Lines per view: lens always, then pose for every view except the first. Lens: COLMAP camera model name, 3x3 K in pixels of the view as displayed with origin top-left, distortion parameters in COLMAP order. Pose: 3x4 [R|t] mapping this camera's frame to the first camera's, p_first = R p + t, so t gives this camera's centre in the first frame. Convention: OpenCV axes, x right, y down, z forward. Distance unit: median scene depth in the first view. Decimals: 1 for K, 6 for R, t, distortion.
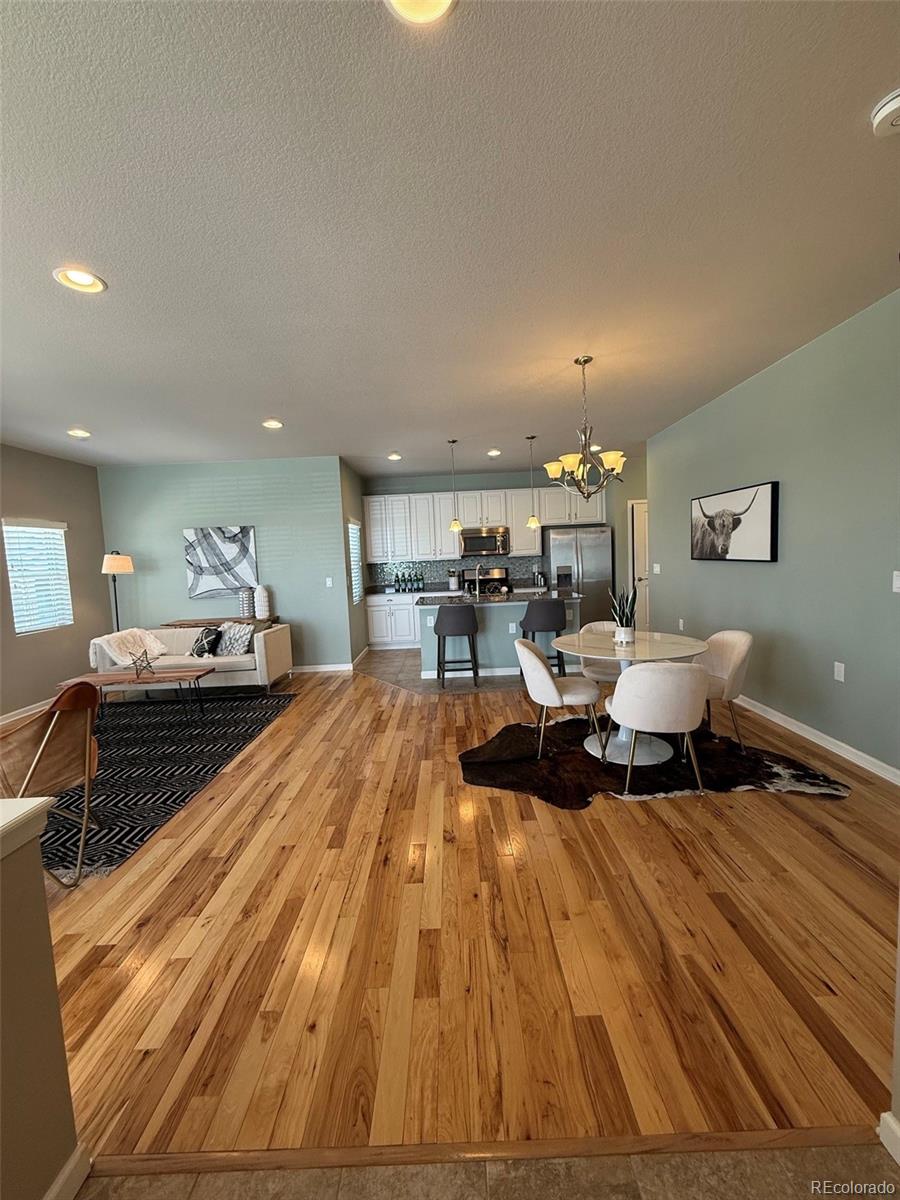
lens RADIAL K [[474.5, 0, 452.0], [0, 474.5, 596.5], [0, 0, 1]] dist [-0.001159, -0.000048]
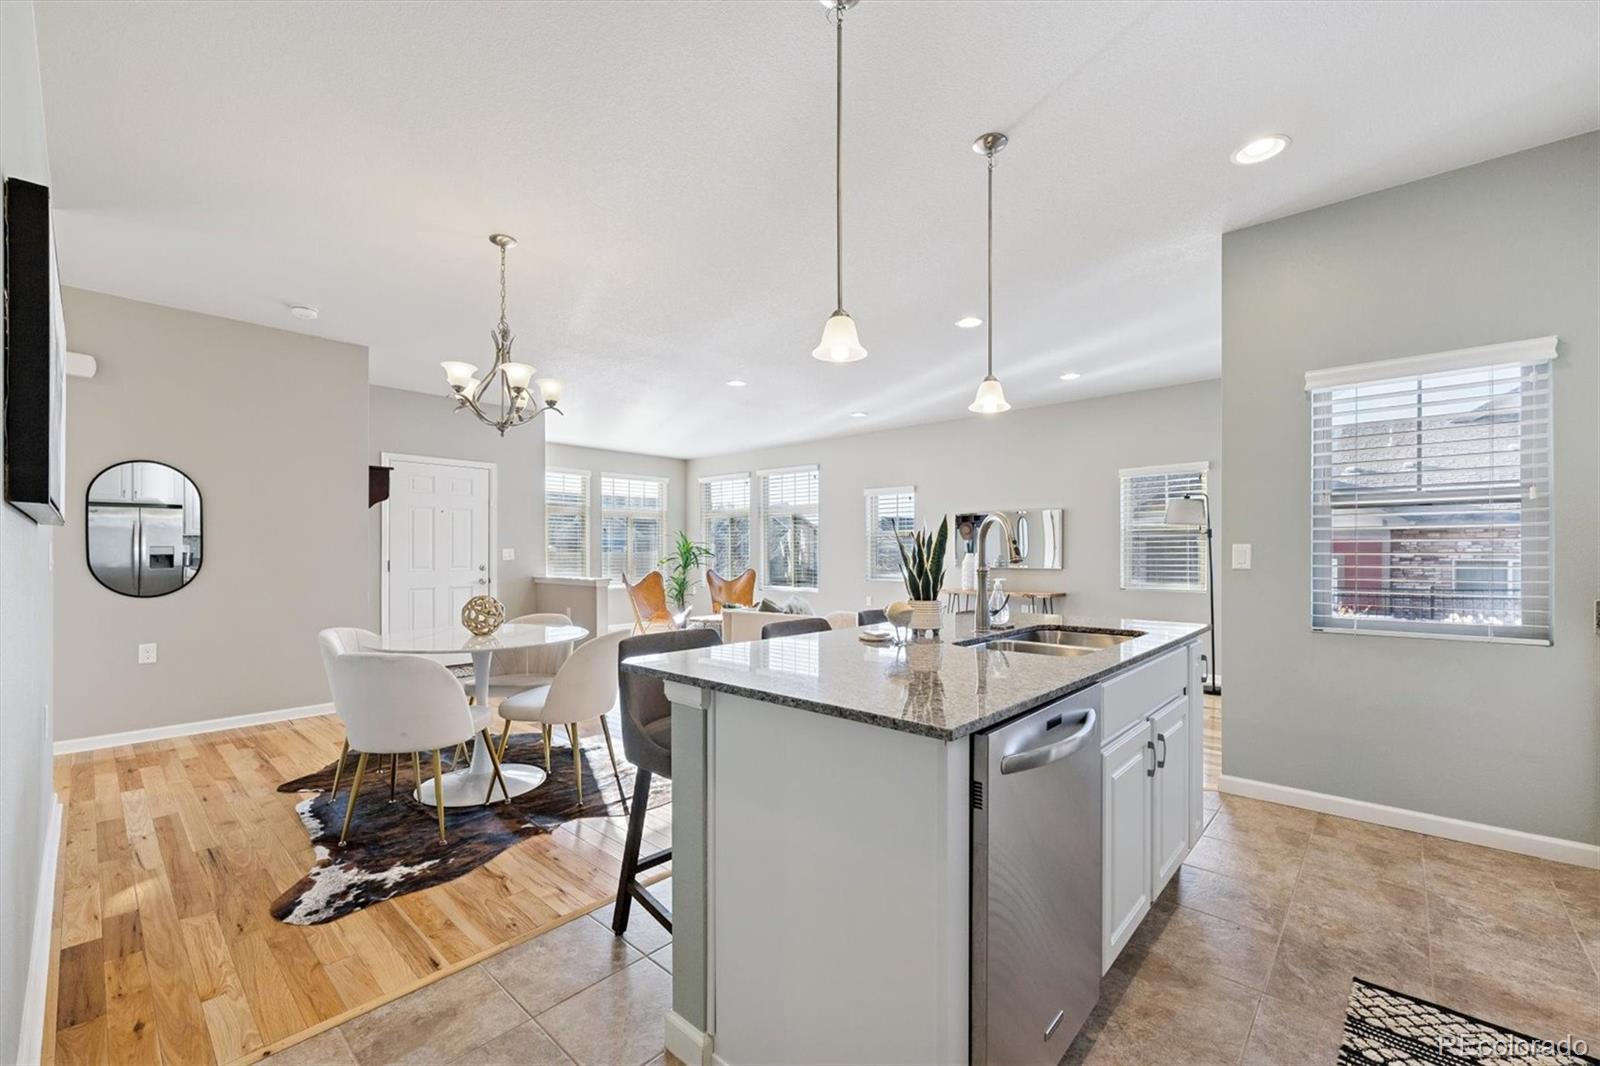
lens RADIAL K [[669.8, 0, 792.7], [0, 669.8, 557.1], [0, 0, 1]] dist [-0.001425, -0.000186]
pose [[0.611839, 0.047520, -0.789553, 1.070979], [-0.095160, 0.995366, -0.013835, -0.033403], [0.785237, 0.083599, 0.613526, 0.561670]]
